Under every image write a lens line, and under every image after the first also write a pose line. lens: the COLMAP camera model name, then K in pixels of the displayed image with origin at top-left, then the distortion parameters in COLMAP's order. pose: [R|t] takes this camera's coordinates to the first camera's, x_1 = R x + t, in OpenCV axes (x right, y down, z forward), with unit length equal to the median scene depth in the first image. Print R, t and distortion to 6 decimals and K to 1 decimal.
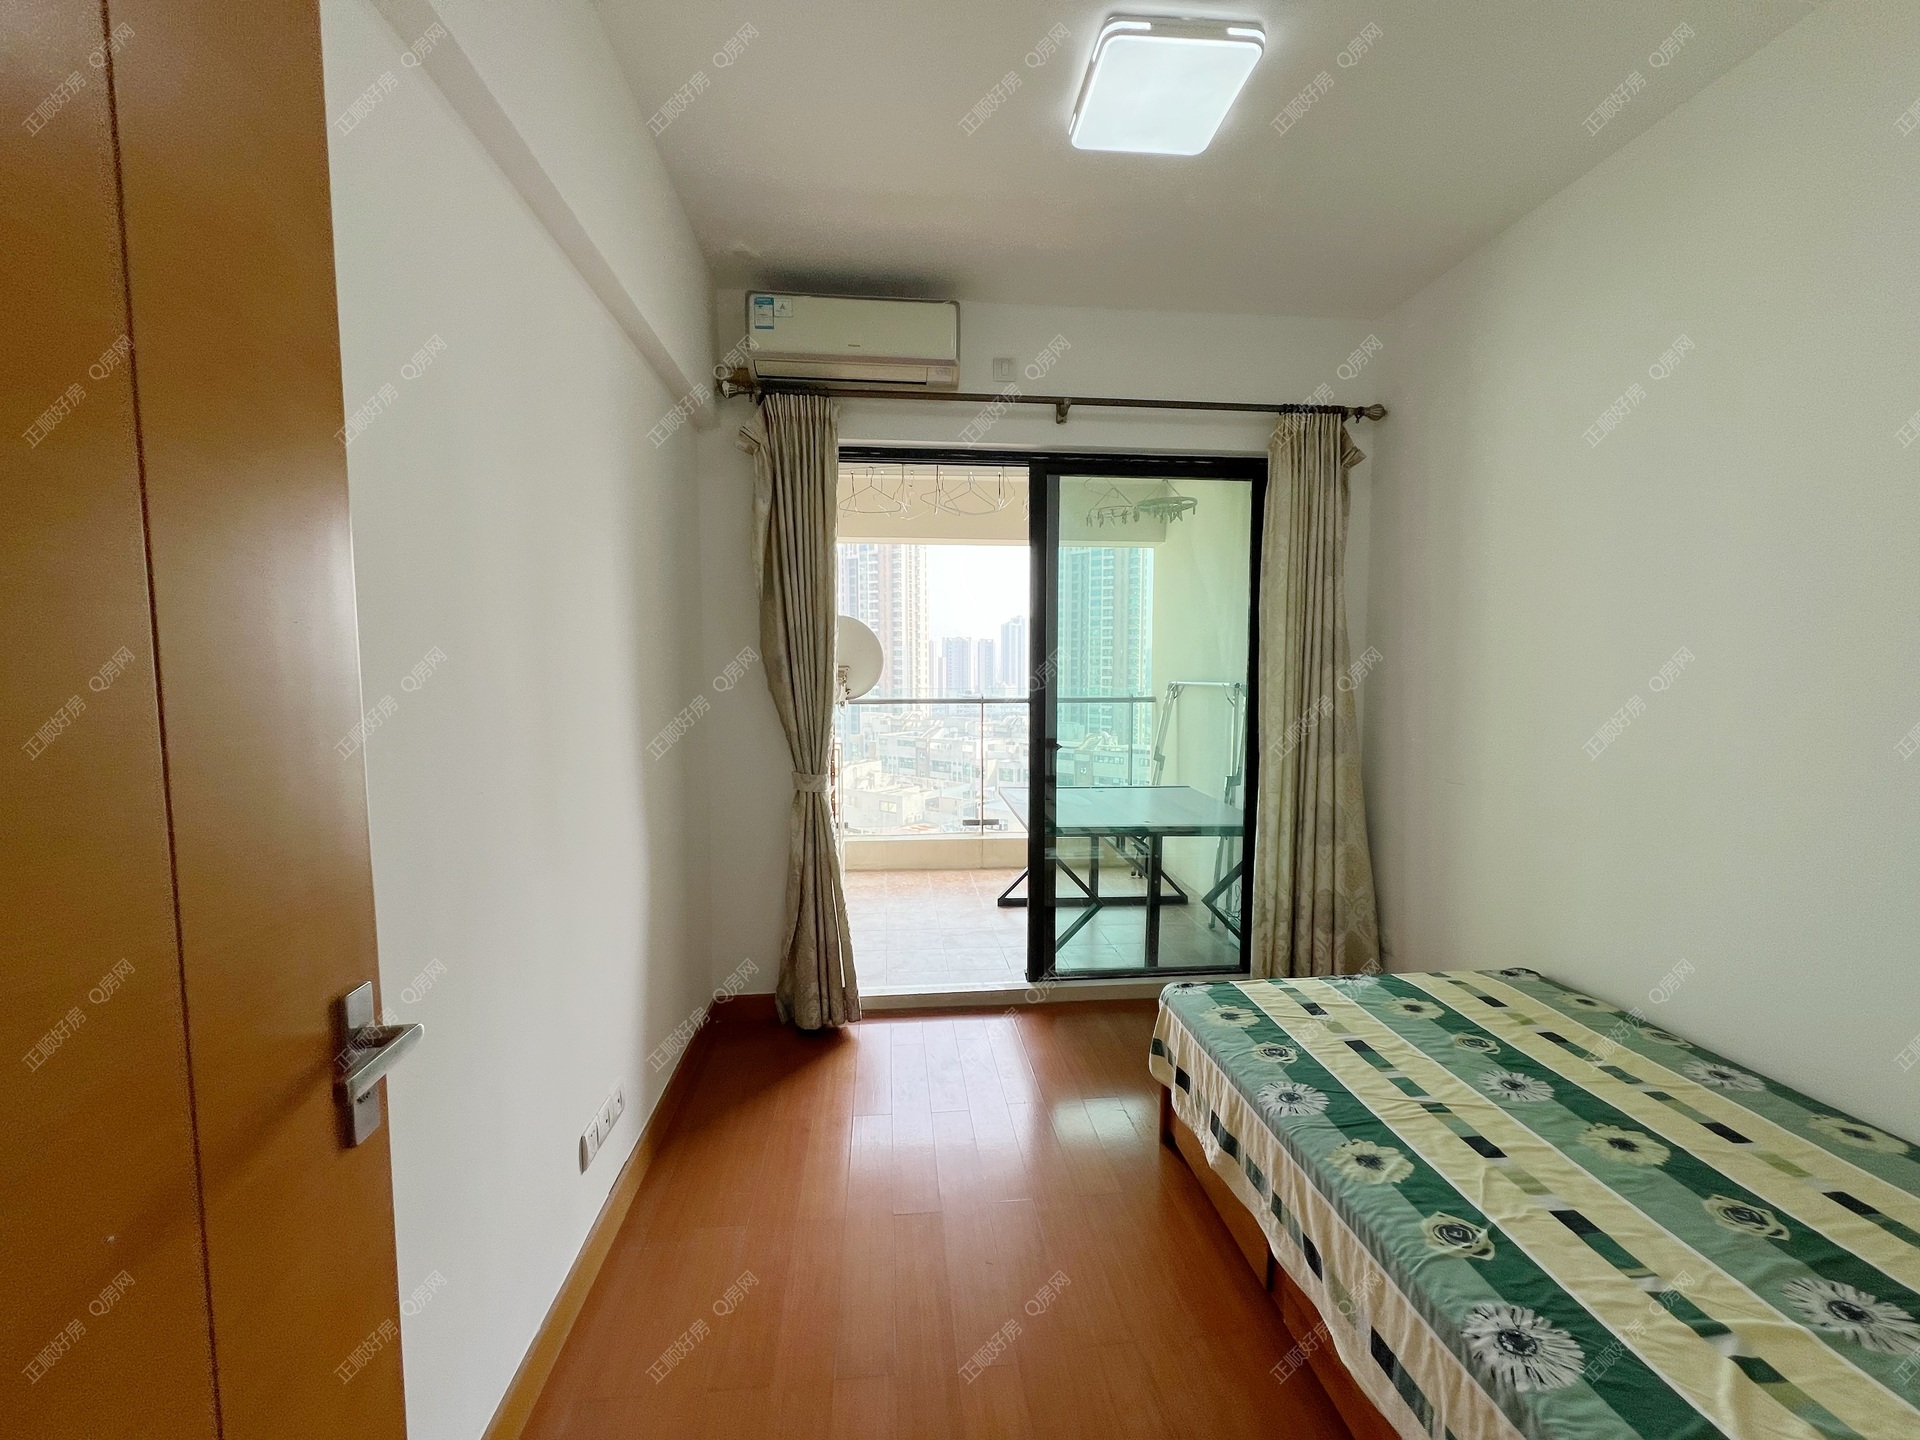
lens RADIAL K [[773.3, 0, 961.2], [0, 773.3, 725.9], [0, 0, 1]] dist [0.000952, 0.000337]
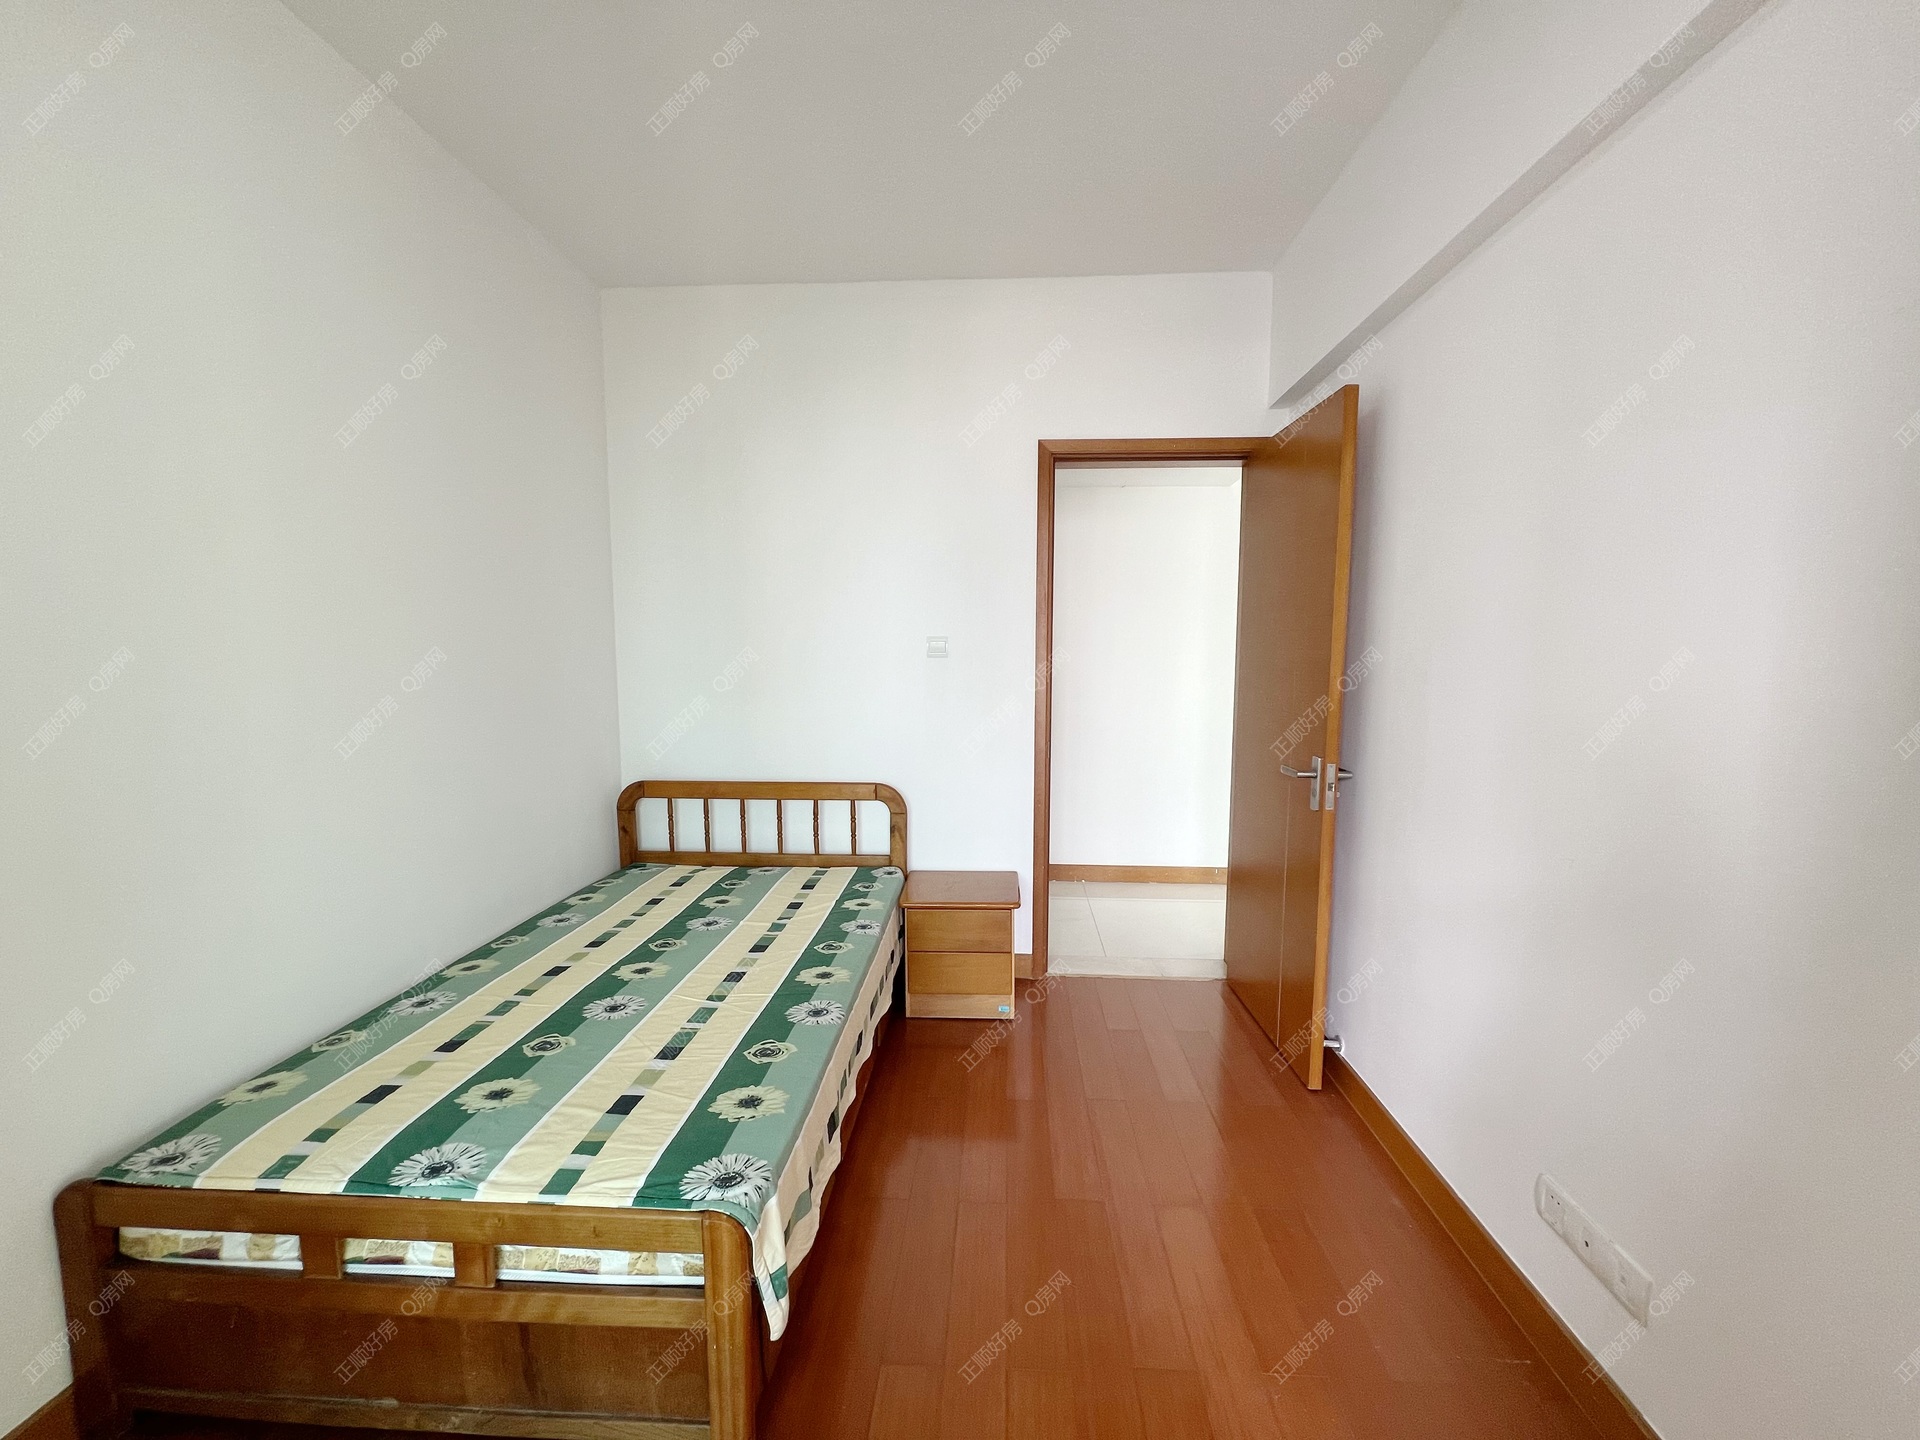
lens RADIAL K [[773.3, 0, 961.2], [0, 773.3, 725.9], [0, 0, 1]] dist [0.000952, 0.000337]
pose [[-0.982337, 0.108177, 0.152681, 0.010155], [0.131839, 0.979158, 0.154493, 0.003361], [-0.132786, 0.171894, -0.976125, 0.150166]]
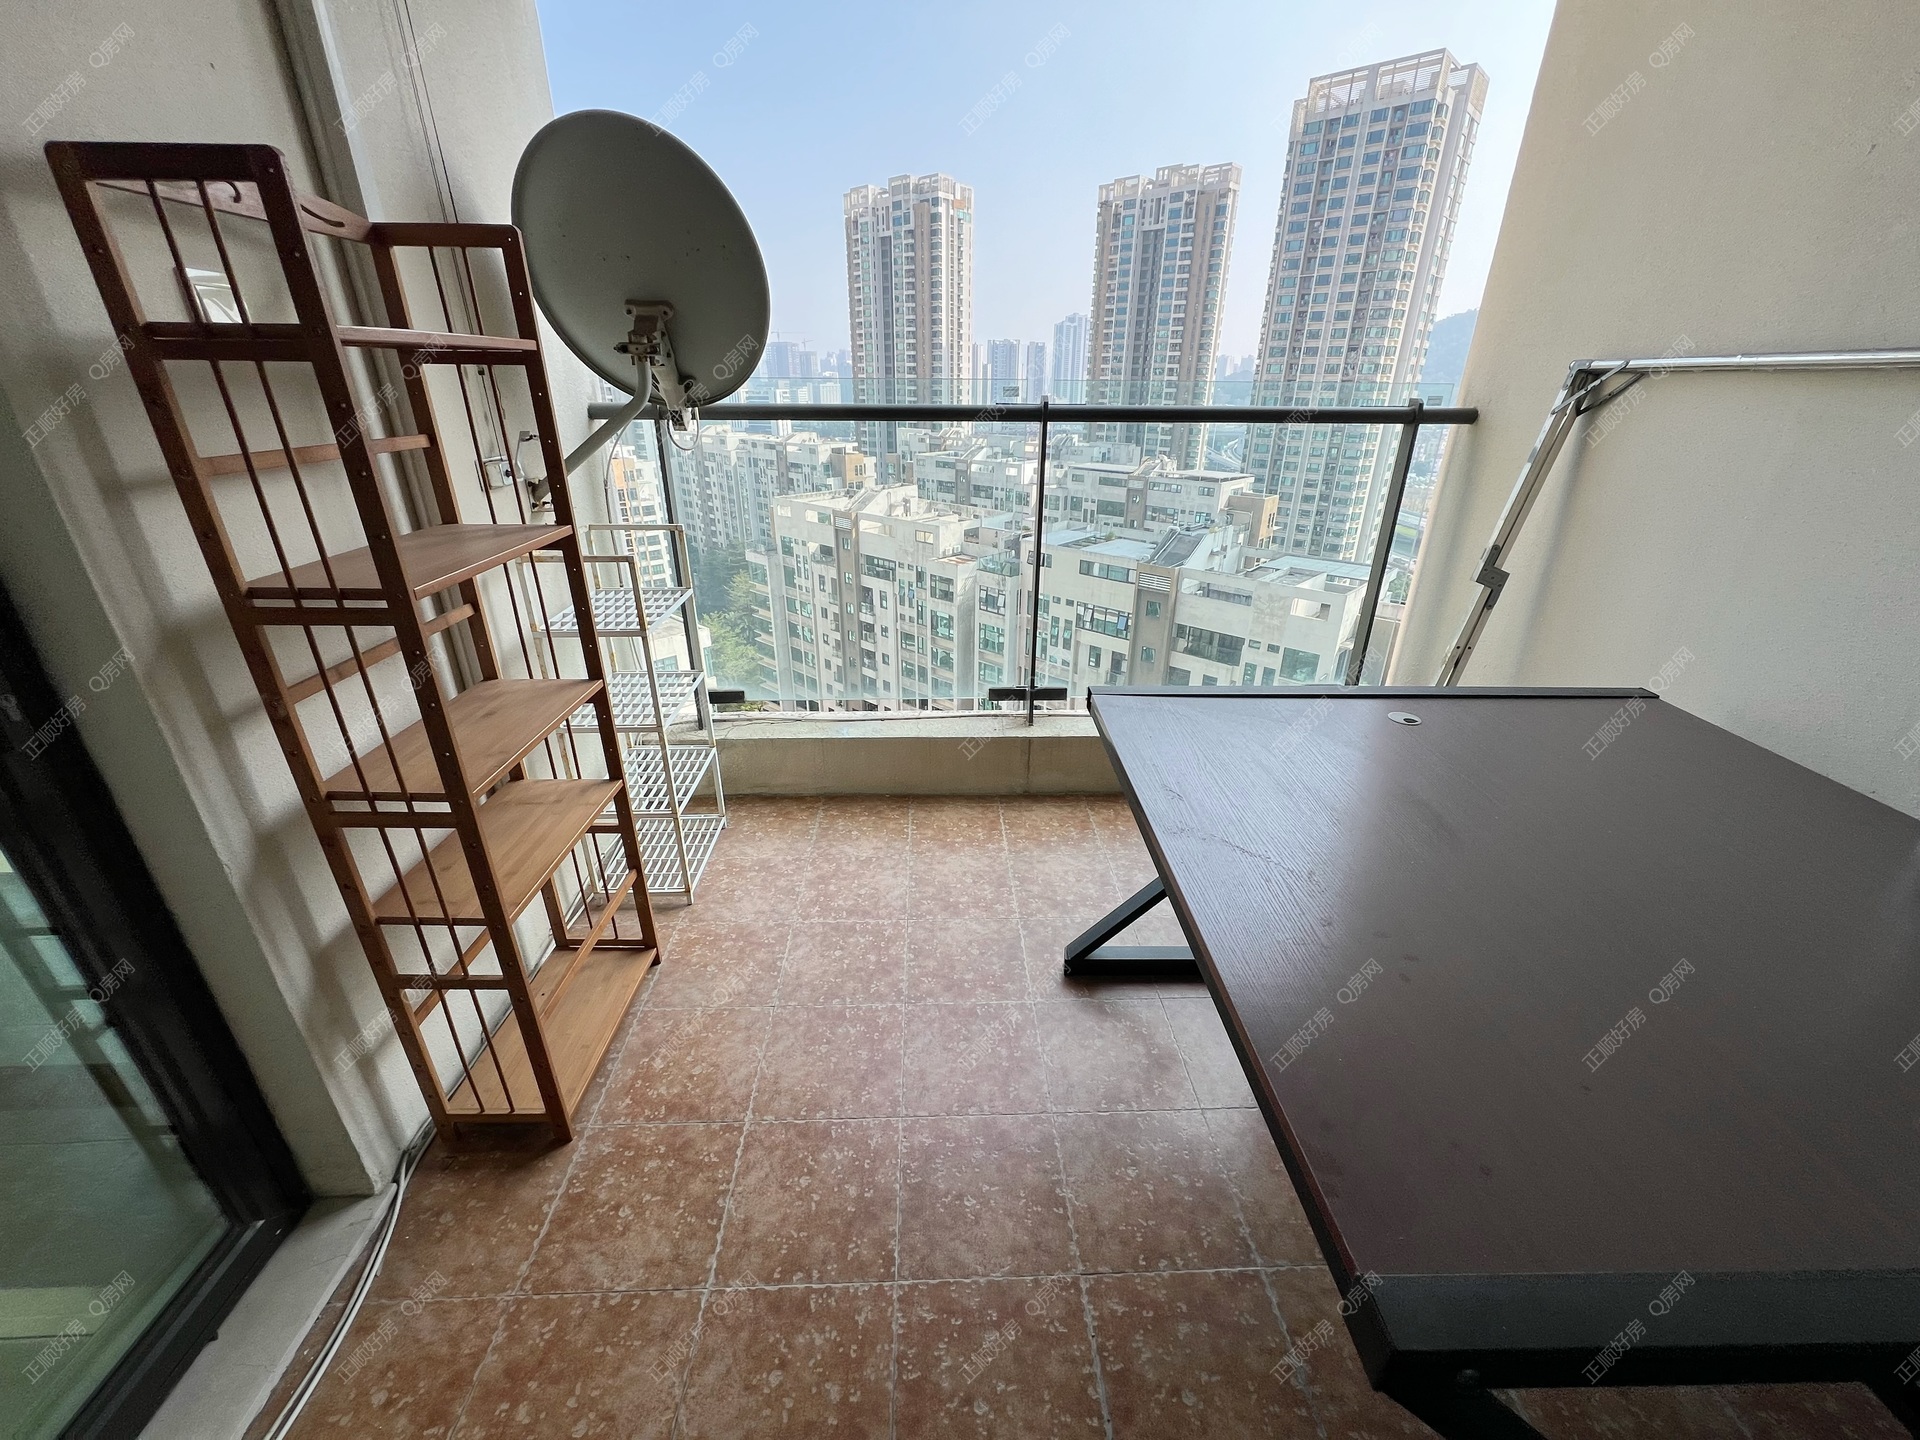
lens RADIAL K [[773.3, 0, 961.2], [0, 773.3, 725.9], [0, 0, 1]] dist [0.000952, 0.000337]
pose [[0.998451, 0.030698, -0.046410, 0.000582], [-0.012999, 0.939656, 0.341873, -0.001200], [0.054104, -0.340740, 0.938599, 0.039354]]
